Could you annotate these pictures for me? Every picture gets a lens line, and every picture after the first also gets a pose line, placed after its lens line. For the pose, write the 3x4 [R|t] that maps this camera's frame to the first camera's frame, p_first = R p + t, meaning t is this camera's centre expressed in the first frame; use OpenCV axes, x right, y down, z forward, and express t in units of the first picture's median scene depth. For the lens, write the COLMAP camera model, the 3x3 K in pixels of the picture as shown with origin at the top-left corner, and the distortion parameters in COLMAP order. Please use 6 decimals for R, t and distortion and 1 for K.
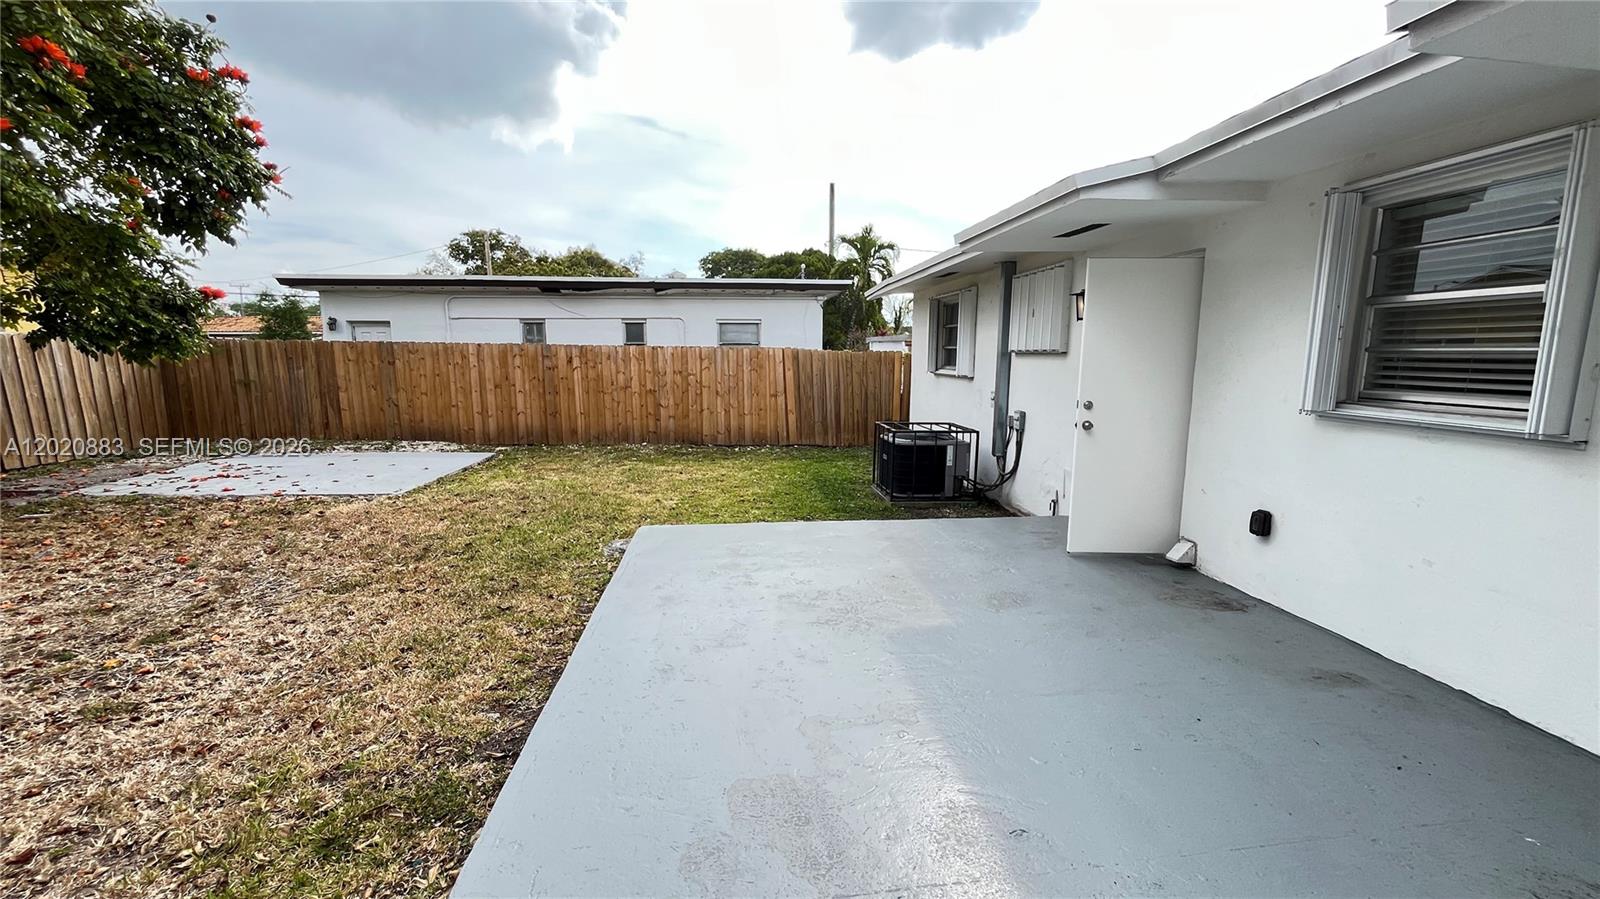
lens RADIAL K [[647.5, 0, 797.5], [0, 647.5, 450.2], [0, 0, 1]] dist [-0.000314, -0.001823]
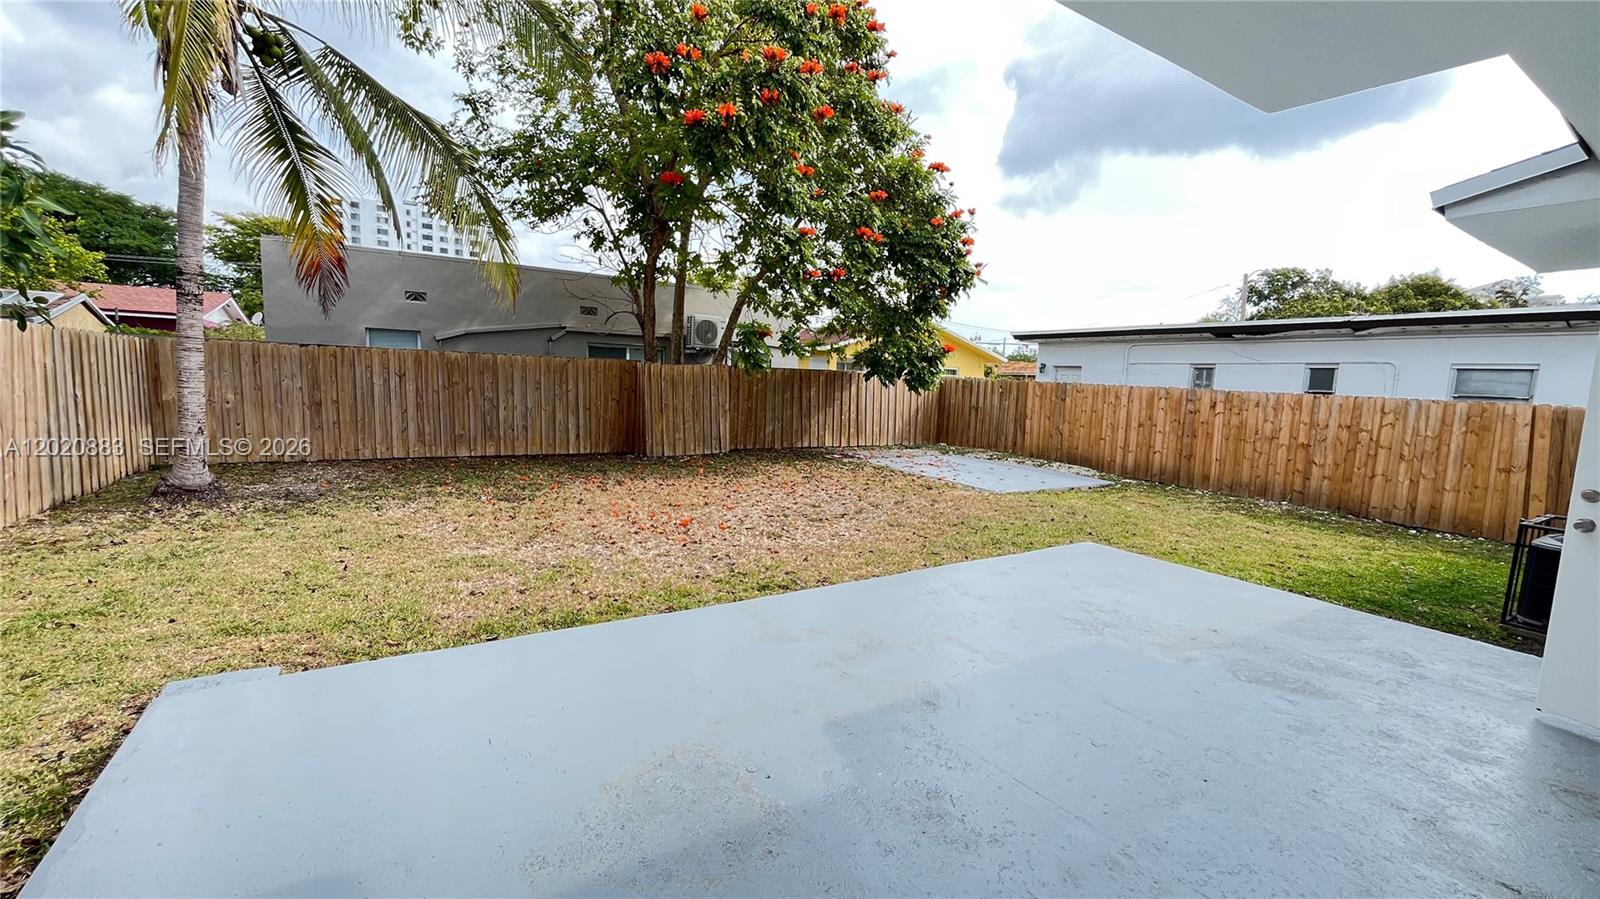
lens RADIAL K [[647.5, 0, 790.0], [0, 647.5, 446.9], [0, 0, 1]] dist [-0.000314, -0.001823]
pose [[0.438476, 0.111384, -0.891814, 0.423457], [-0.175248, 0.983840, 0.036714, 0.001421], [0.881491, 0.140190, 0.450910, -0.014272]]
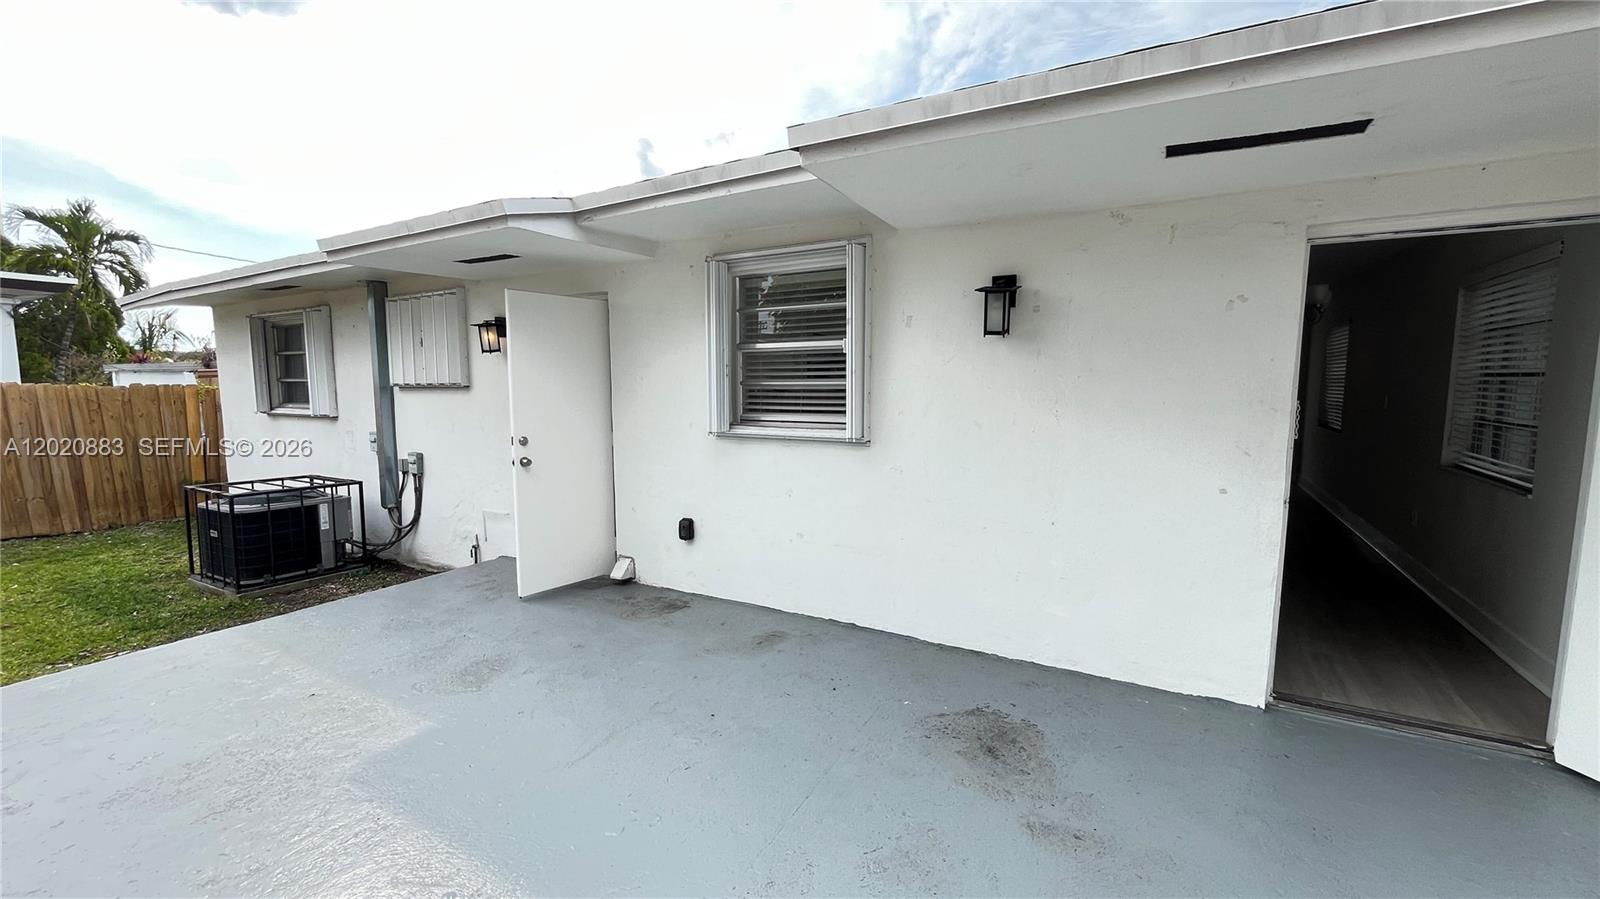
lens RADIAL K [[647.5, 0, 788.4], [0, 647.5, 448.9], [0, 0, 1]] dist [-0.000314, -0.001823]
pose [[0.587567, -0.084373, 0.804764, -0.059512], [0.124855, 0.992092, 0.012855, -0.012982], [-0.799485, 0.092925, 0.593455, 0.072419]]
